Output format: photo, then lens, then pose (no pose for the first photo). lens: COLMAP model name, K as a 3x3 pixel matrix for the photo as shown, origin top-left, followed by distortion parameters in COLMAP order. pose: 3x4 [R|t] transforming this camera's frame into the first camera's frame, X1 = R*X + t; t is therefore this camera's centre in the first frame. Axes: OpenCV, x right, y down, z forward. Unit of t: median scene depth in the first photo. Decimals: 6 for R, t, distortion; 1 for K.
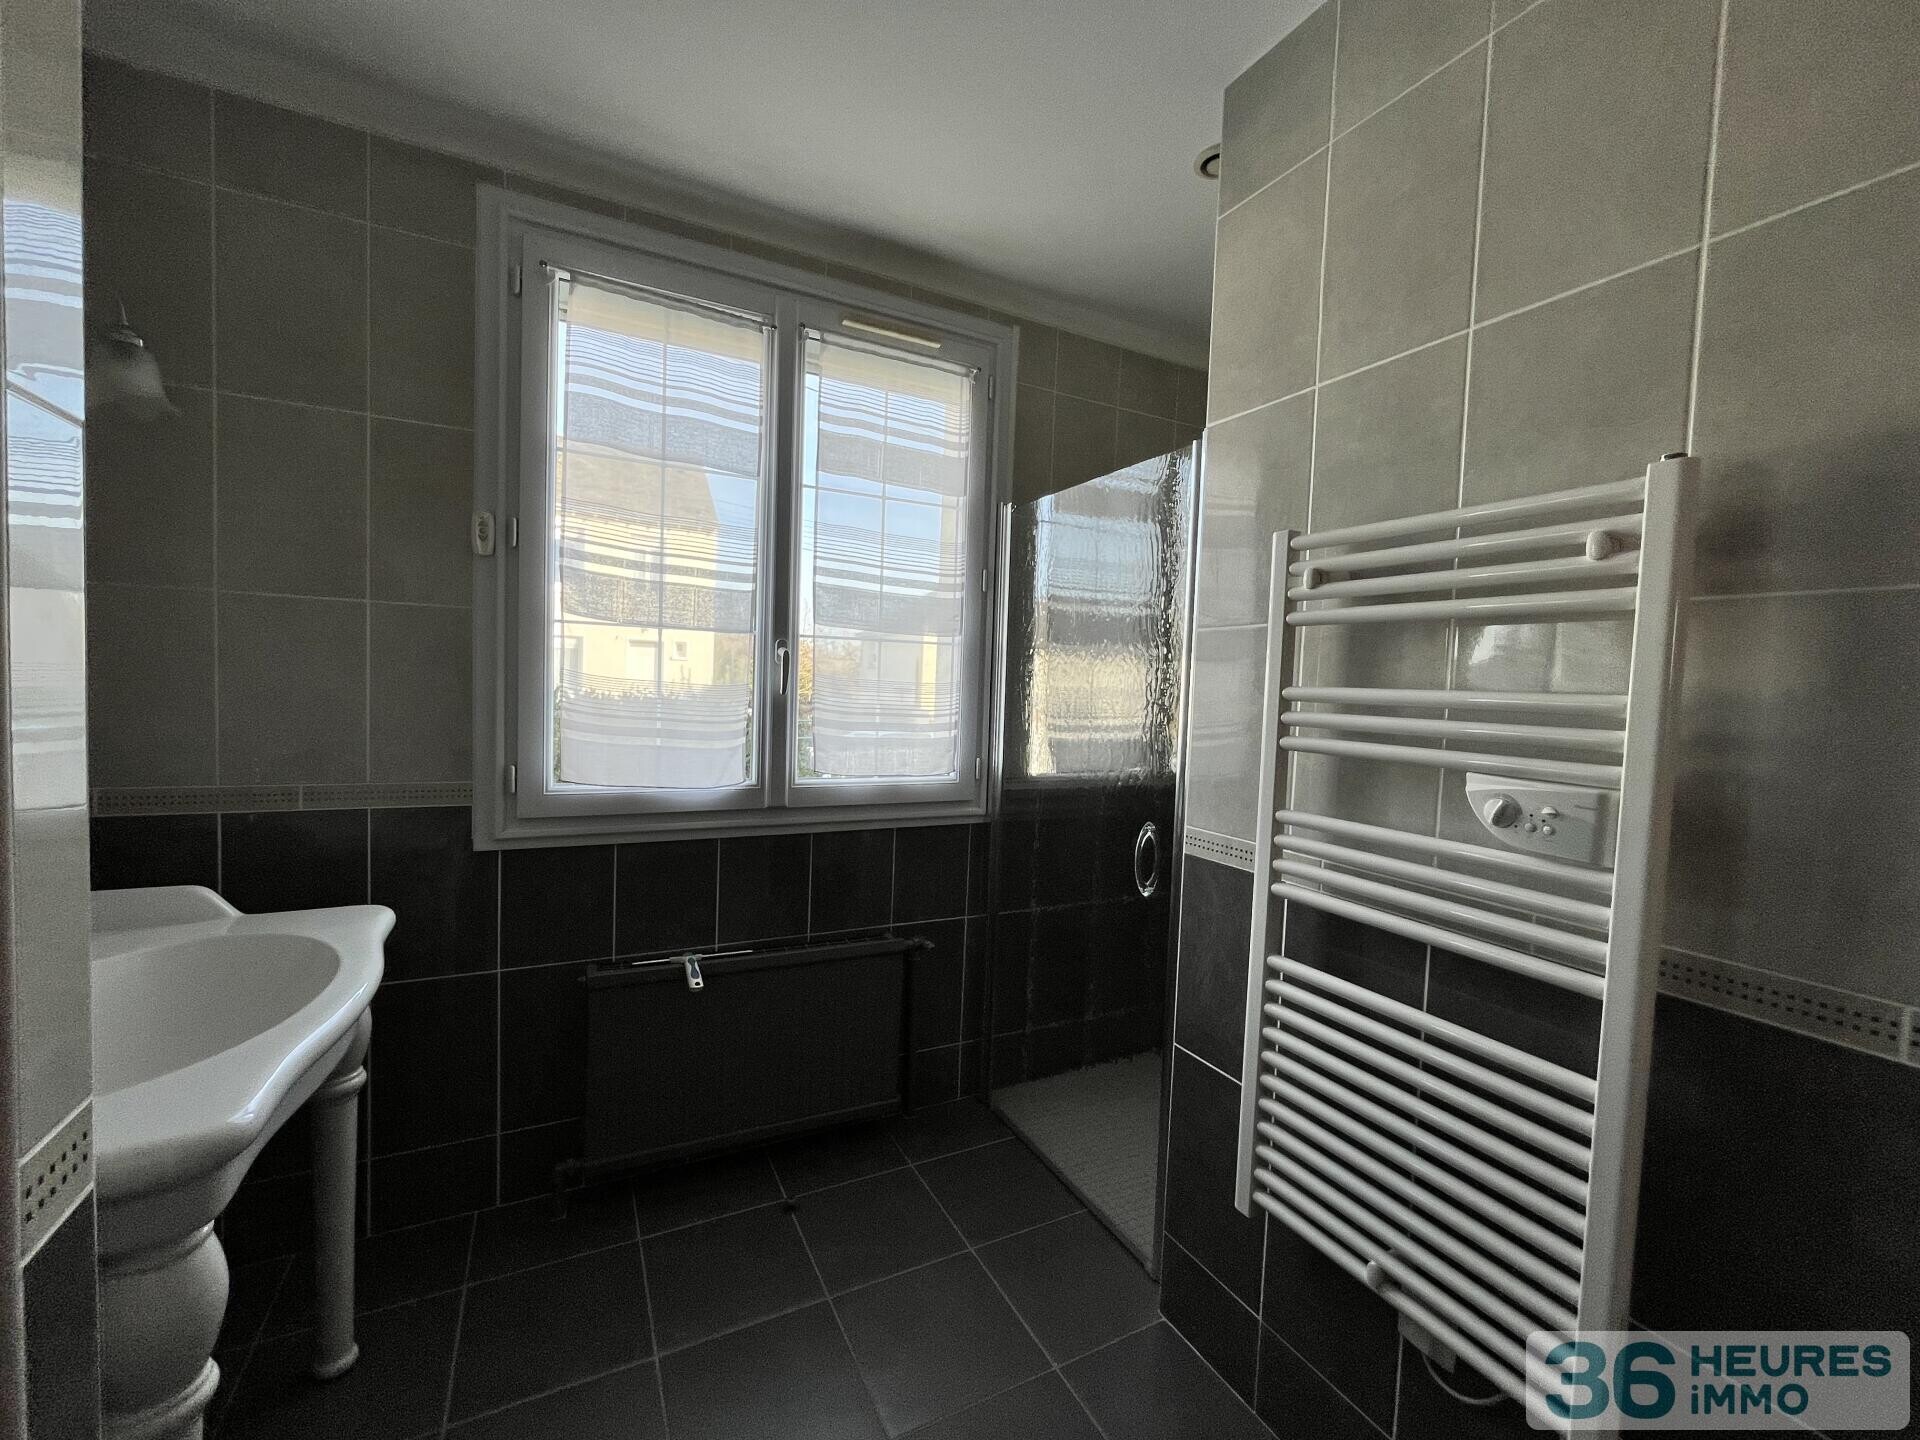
lens RADIAL K [[774.5, 0, 960.7], [0, 774.5, 720.9], [0, 0, 1]] dist [-0.004396, 0.000121]
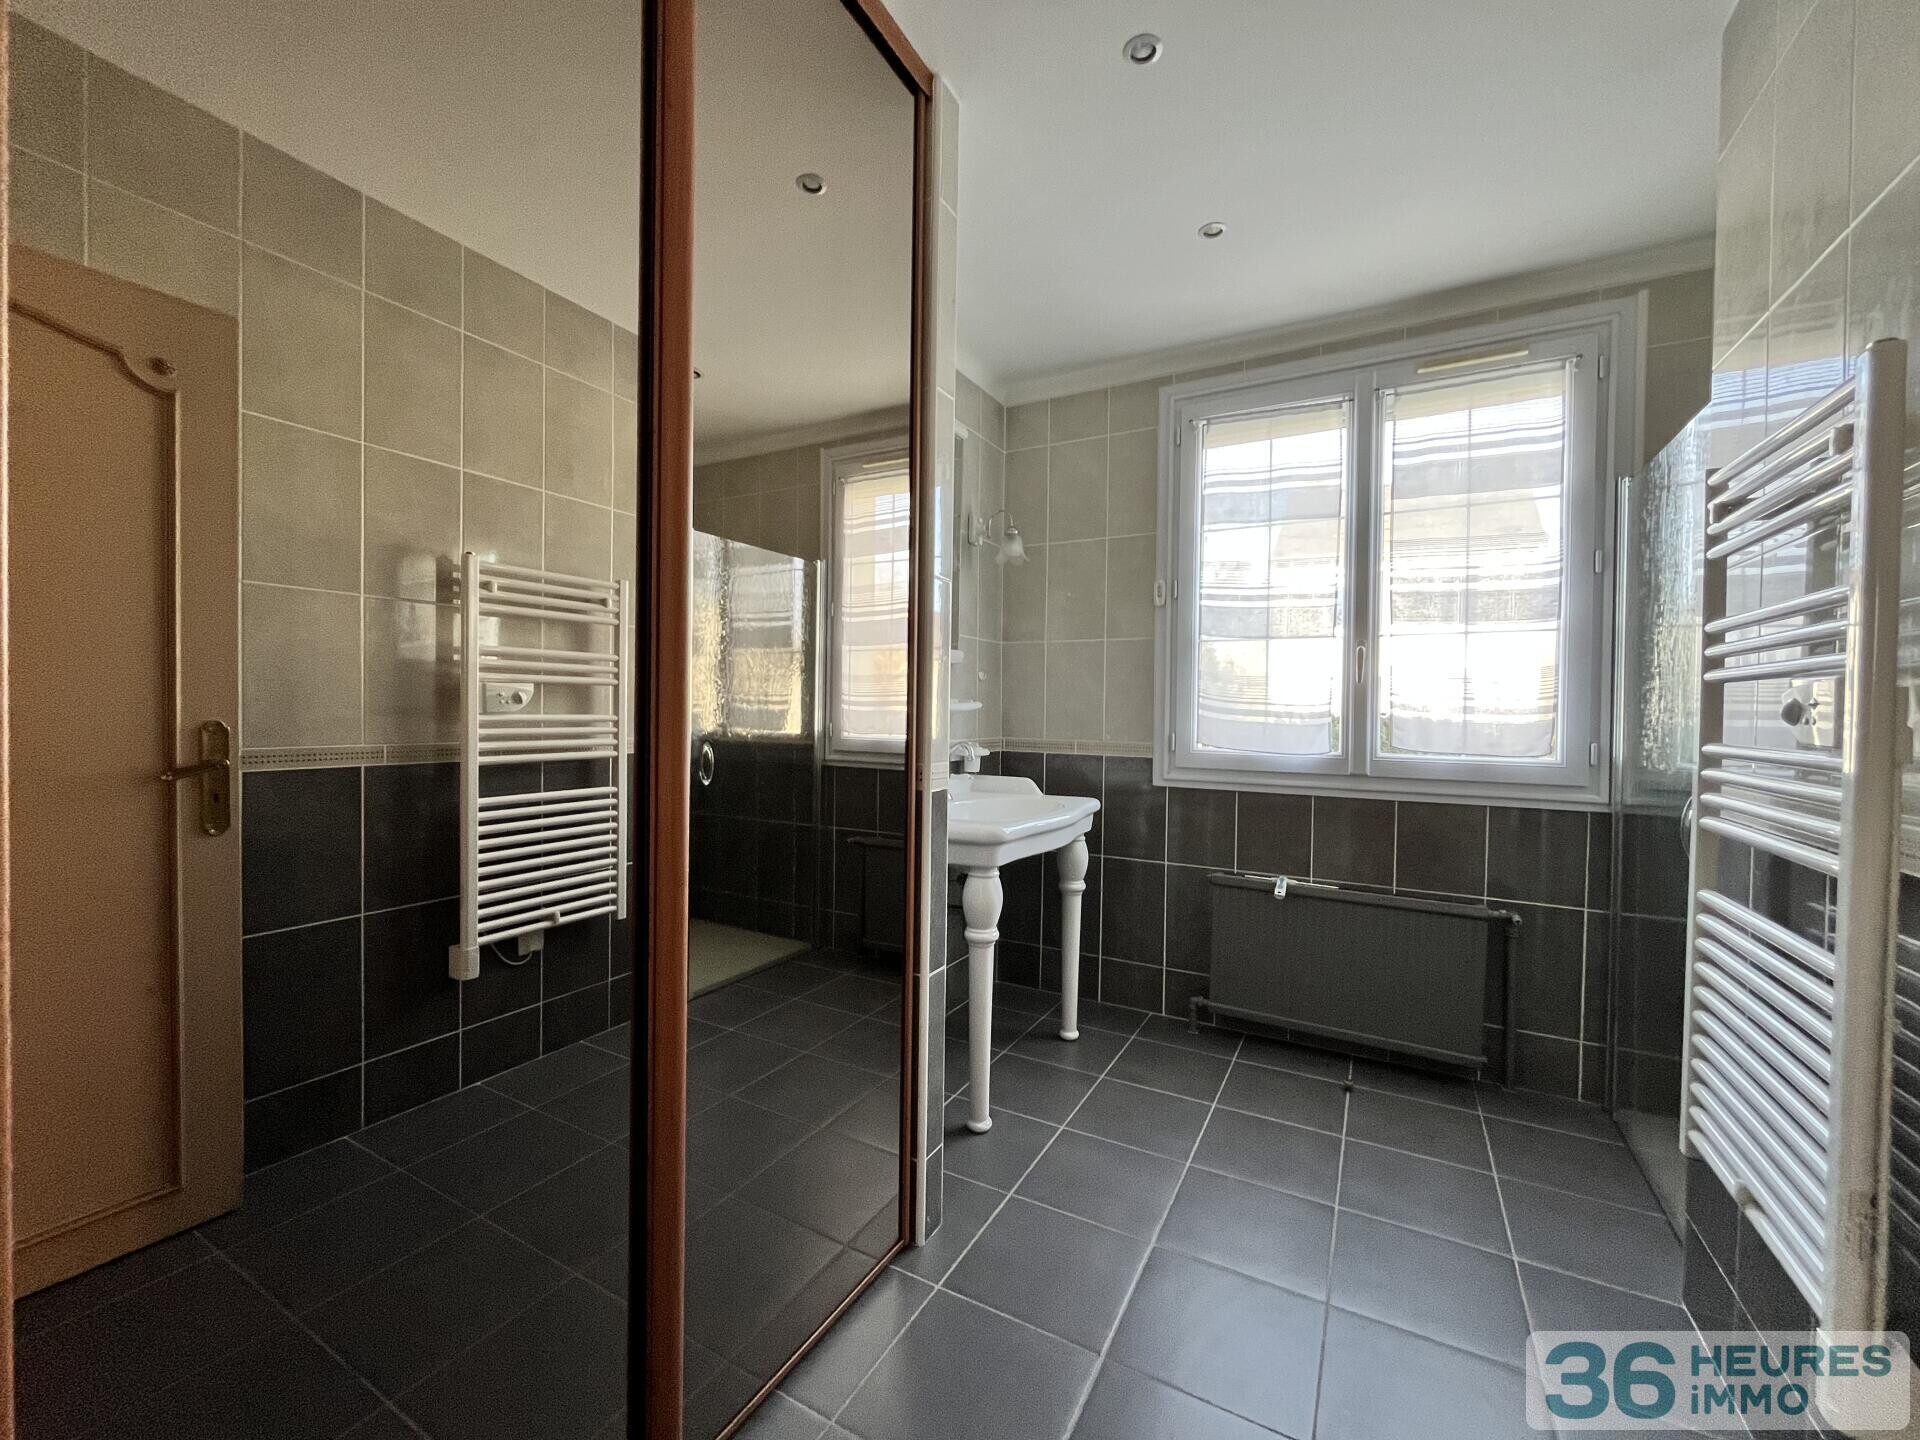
lens RADIAL K [[774.5, 0, 956.1], [0, 774.5, 716.8], [0, 0, 1]] dist [-0.004396, 0.000121]
pose [[0.557162, -0.020706, -0.830146, 0.453694], [-0.034153, 0.998272, -0.047821, 0.104843], [0.829702, 0.054996, 0.555492, -0.239751]]
